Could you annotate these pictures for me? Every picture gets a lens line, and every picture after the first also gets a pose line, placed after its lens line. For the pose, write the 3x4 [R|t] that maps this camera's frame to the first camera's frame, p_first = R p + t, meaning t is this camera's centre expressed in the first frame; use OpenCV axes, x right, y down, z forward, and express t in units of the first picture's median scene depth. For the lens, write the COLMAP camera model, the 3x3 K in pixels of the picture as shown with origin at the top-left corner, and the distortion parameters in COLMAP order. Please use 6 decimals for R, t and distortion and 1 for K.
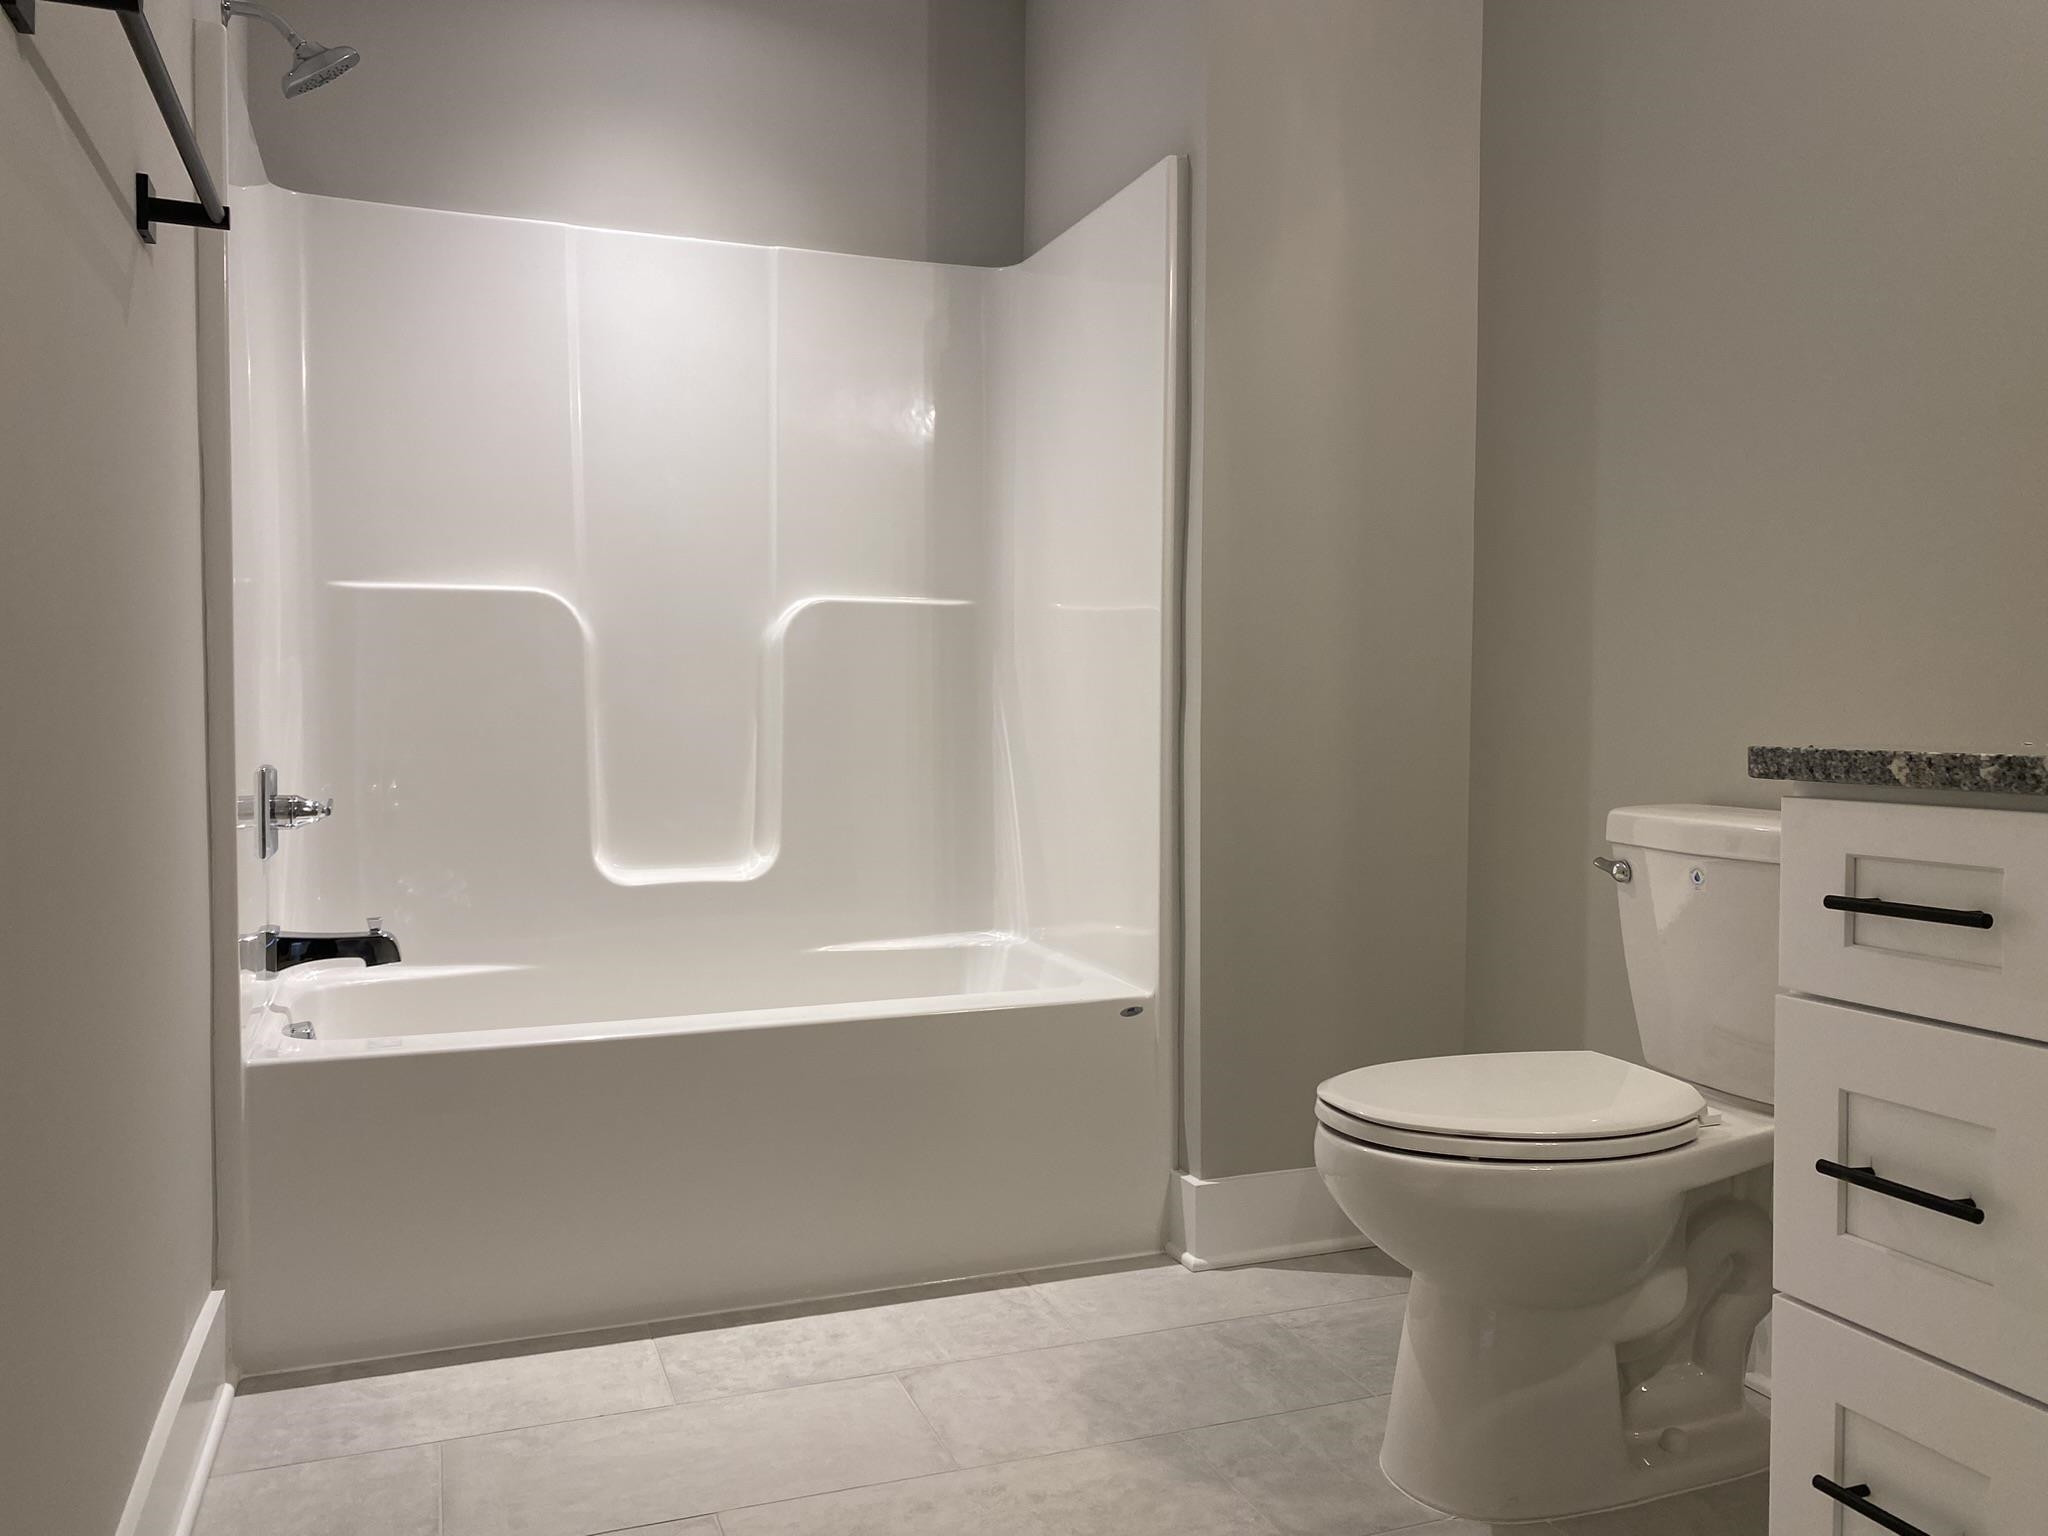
lens RADIAL K [[1380.6, 0, 1019.0], [0, 1380.6, 765.5], [0, 0, 1]] dist [0.010228, -0.015415]
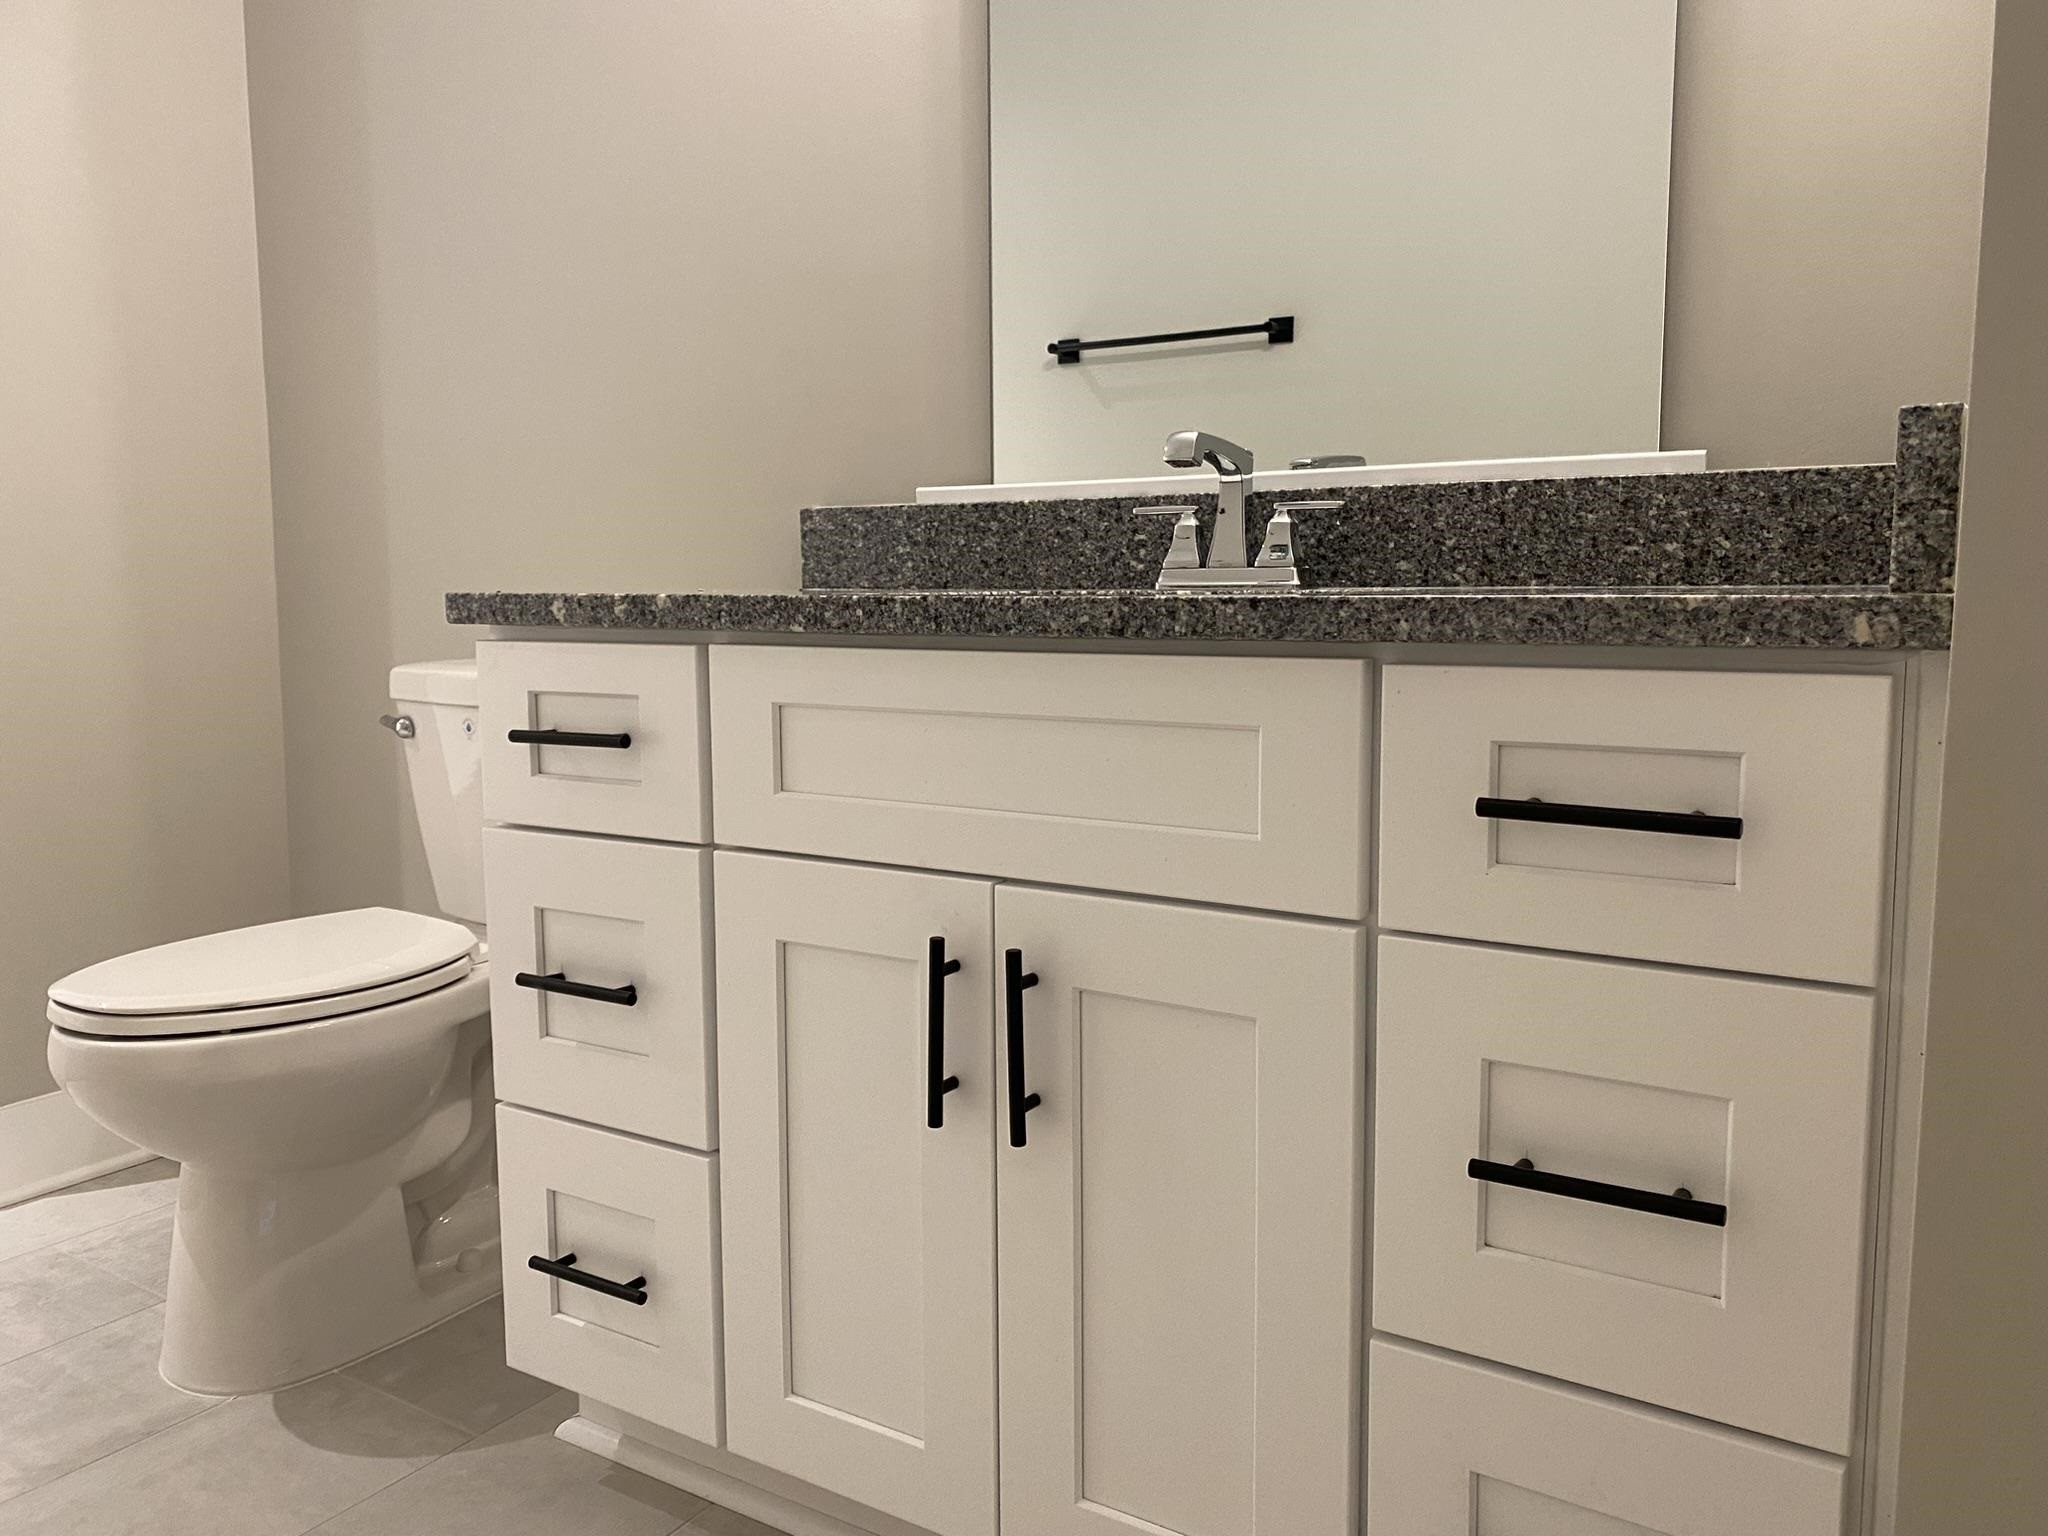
lens RADIAL K [[1380.6, 0, 1021.1], [0, 1380.6, 754.0], [0, 0, 1]] dist [0.010228, -0.015415]
pose [[0.834161, -0.070883, 0.546947, 0.315563], [0.035418, 0.996544, 0.075132, 0.044150], [-0.550382, -0.043300, 0.833789, -0.109675]]
